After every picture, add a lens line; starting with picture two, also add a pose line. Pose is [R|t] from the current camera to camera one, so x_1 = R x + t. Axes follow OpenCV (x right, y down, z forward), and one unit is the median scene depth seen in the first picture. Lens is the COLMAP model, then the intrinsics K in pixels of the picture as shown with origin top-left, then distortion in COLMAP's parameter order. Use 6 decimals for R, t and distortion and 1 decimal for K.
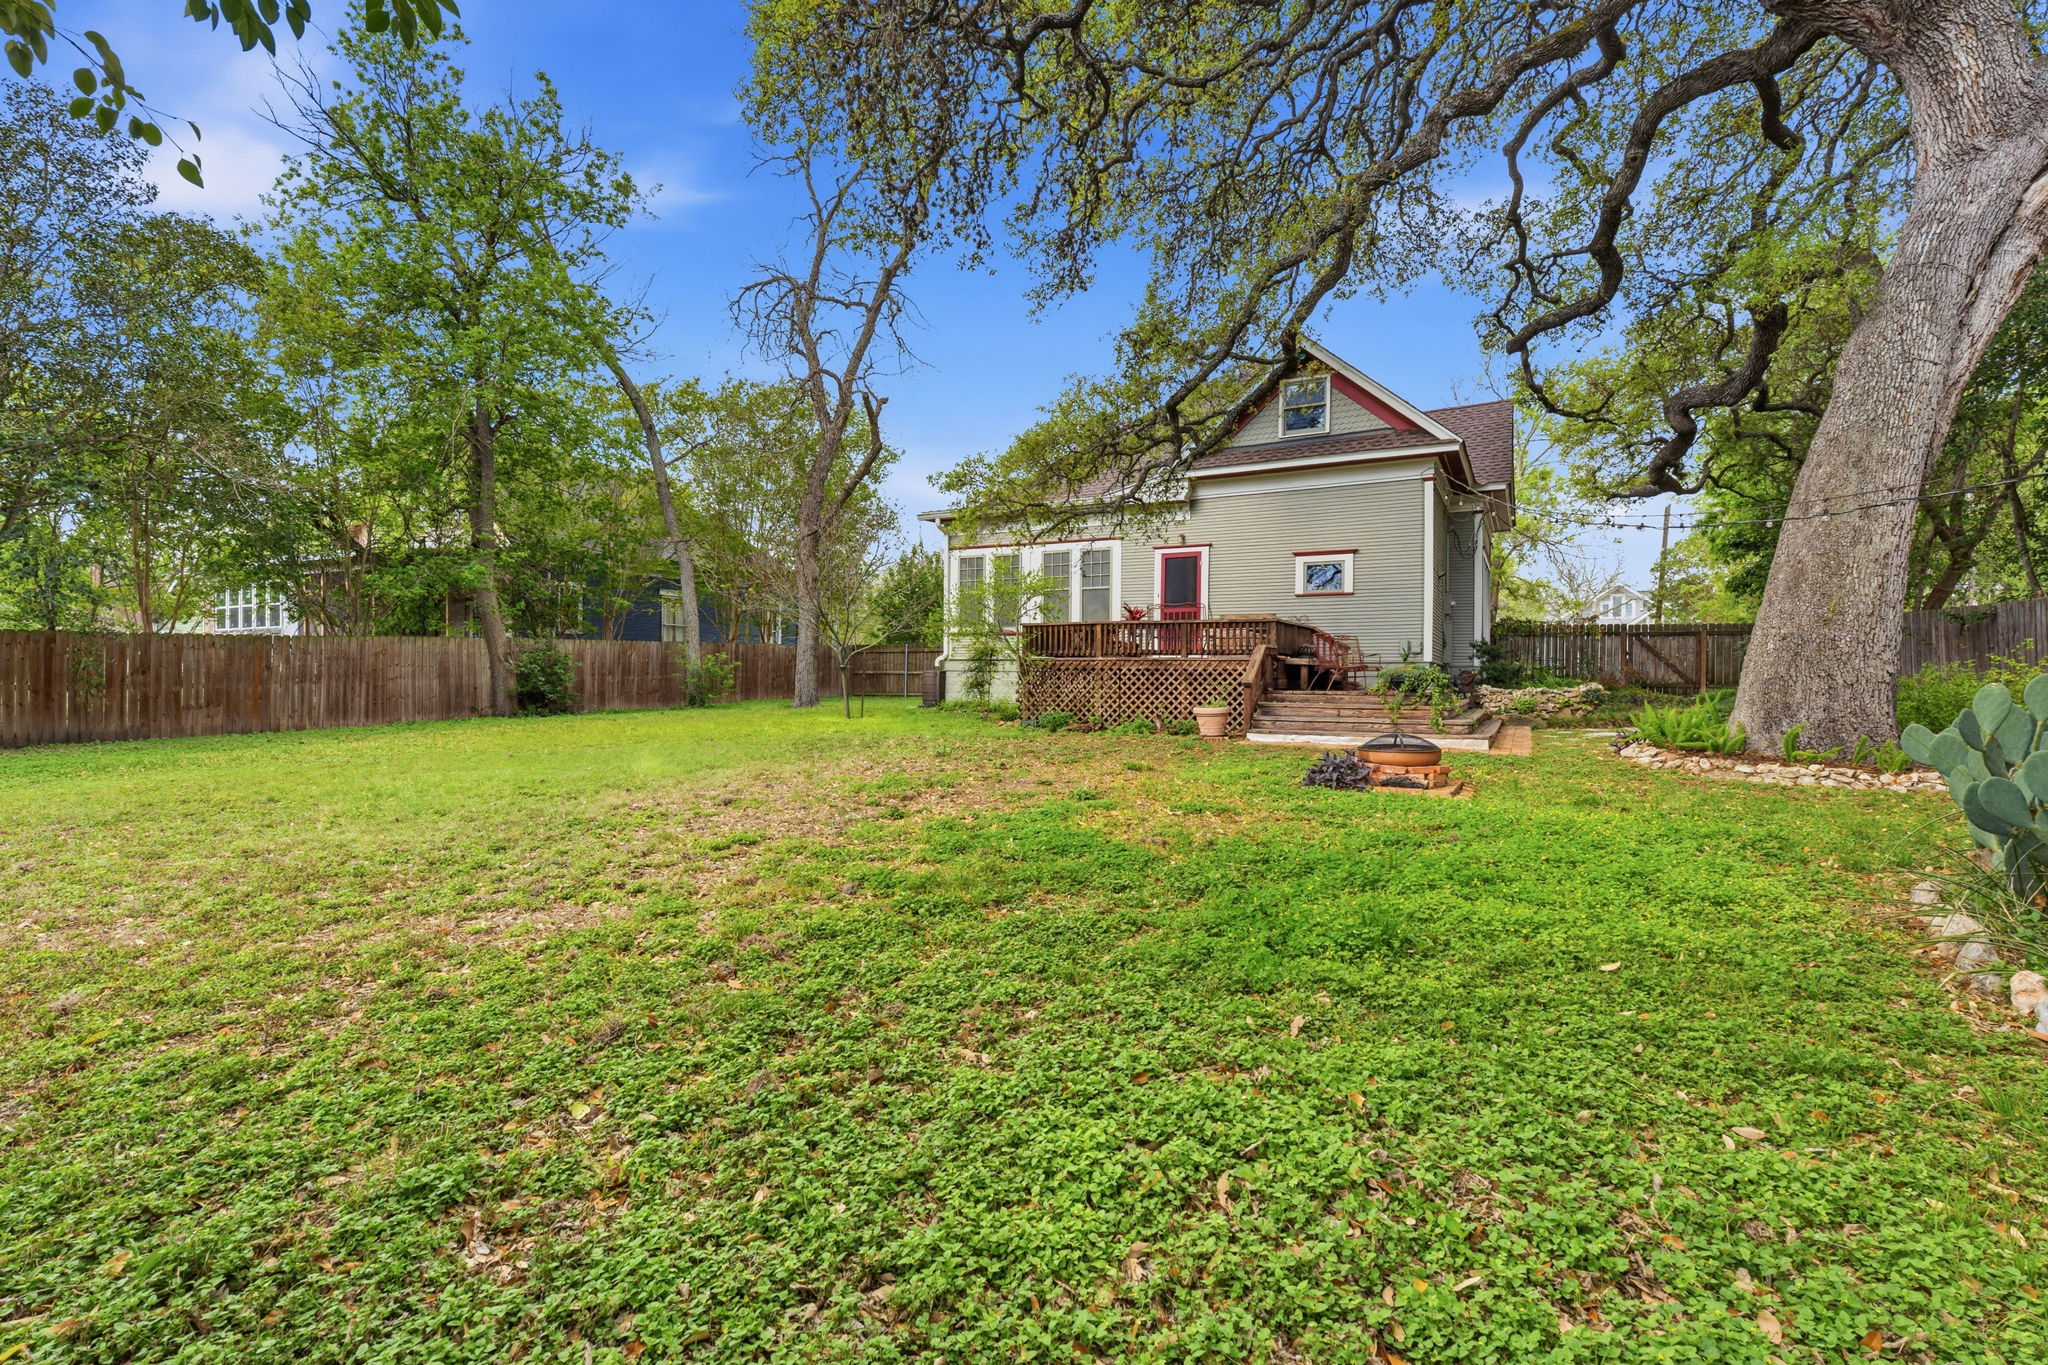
lens RADIAL K [[927.0, 0, 1037.3], [0, 927.0, 679.9], [0, 0, 1]] dist [-0.007354, 0.001335]
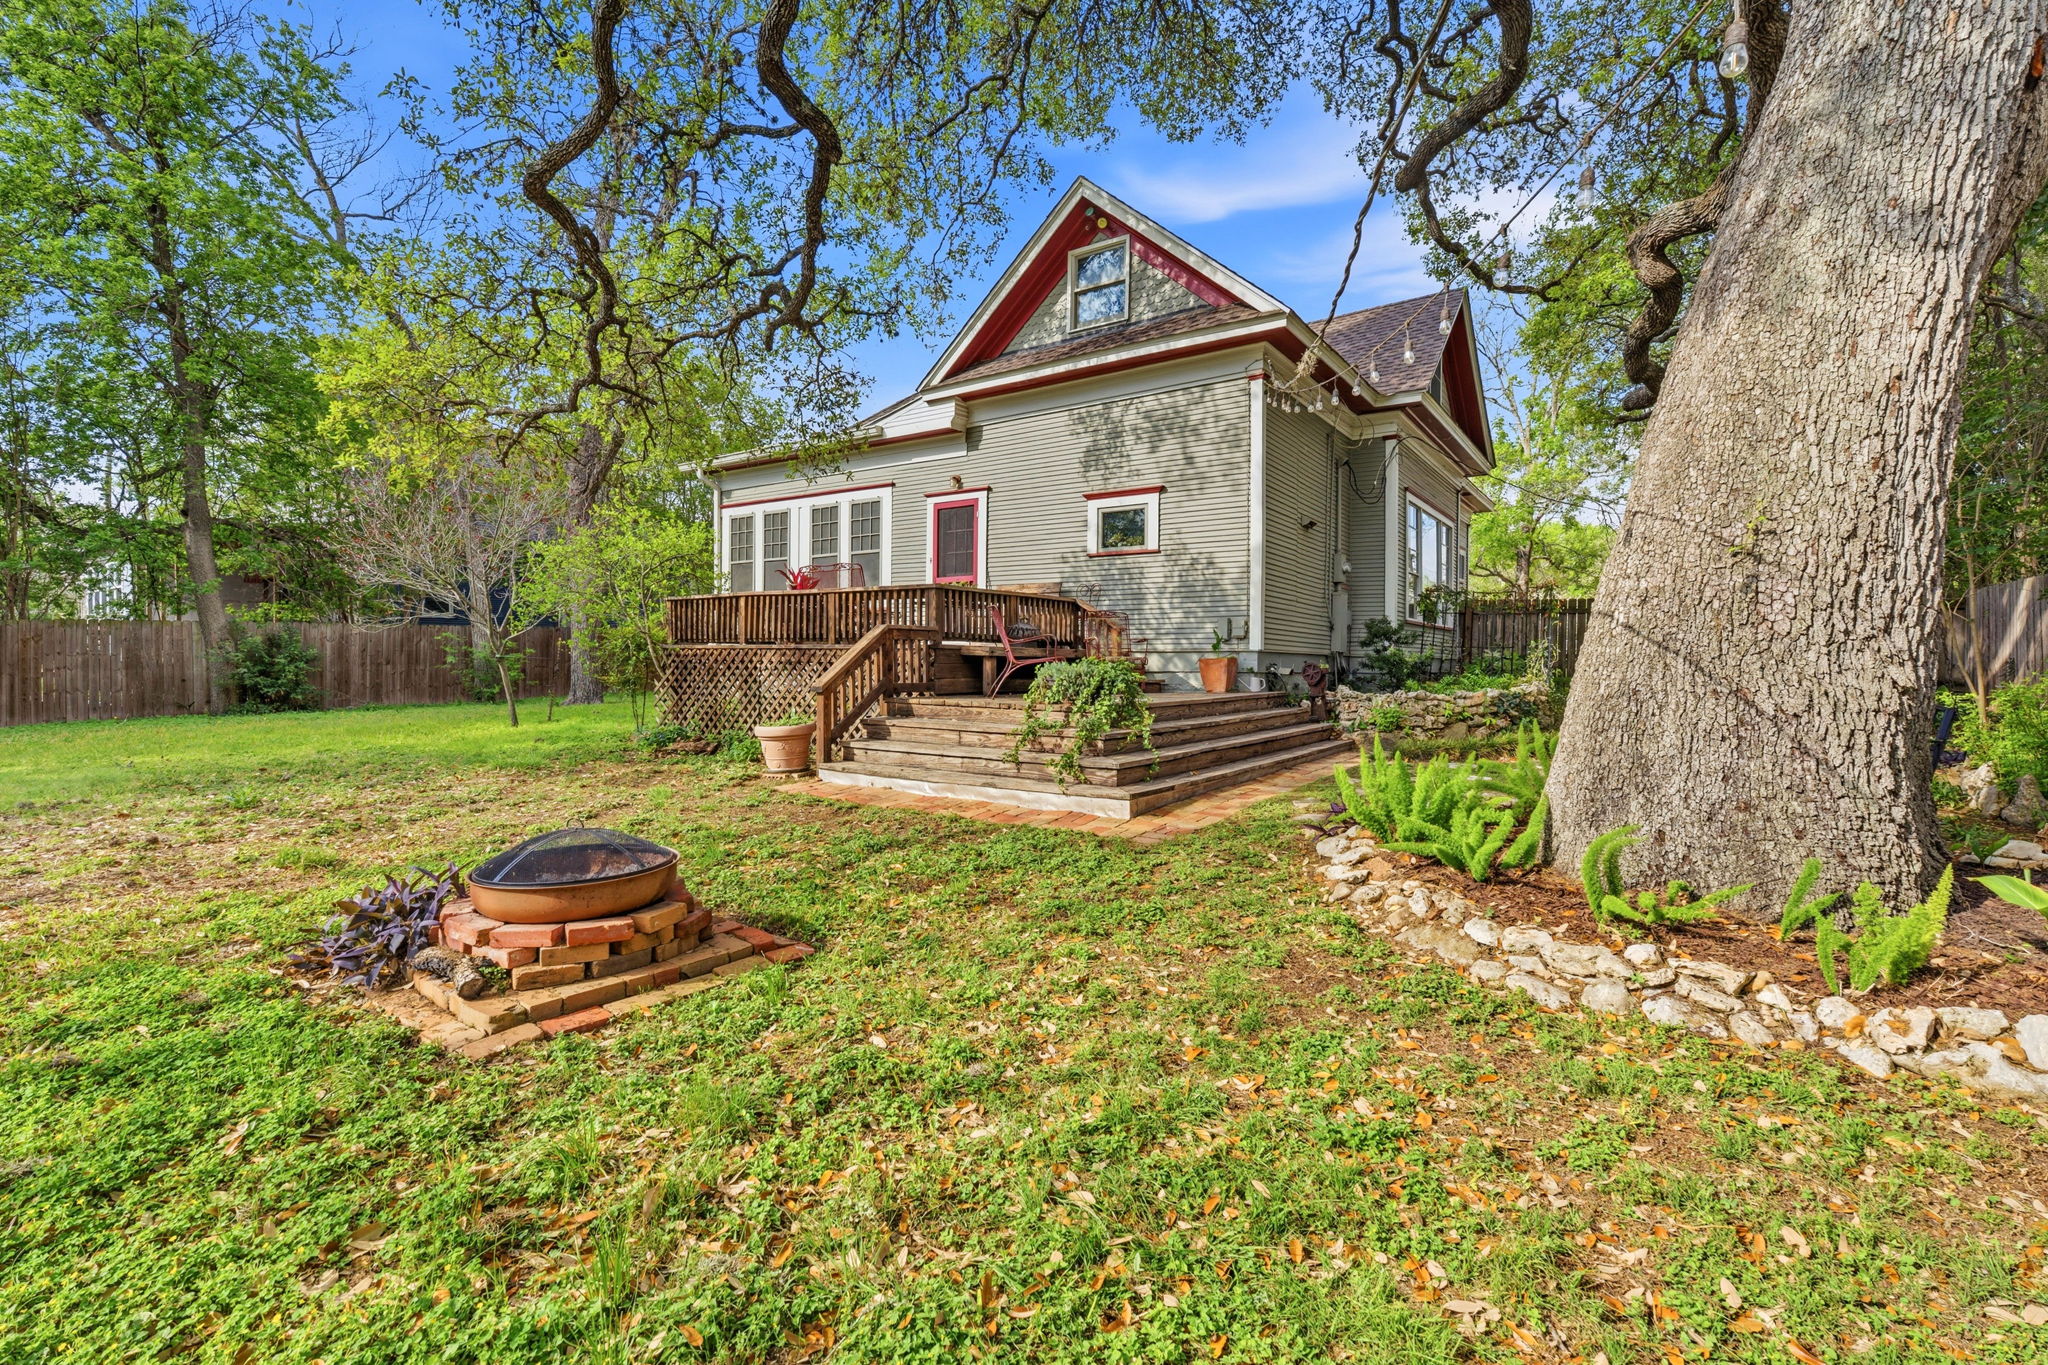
lens RADIAL K [[927.0, 0, 1012.3], [0, 927.0, 668.9], [0, 0, 1]] dist [-0.007354, 0.001335]
pose [[0.992847, 0.003271, -0.119352, 0.307129], [-0.002710, 0.999985, 0.004862, -0.008199], [0.119366, -0.004503, 0.992840, 0.293169]]
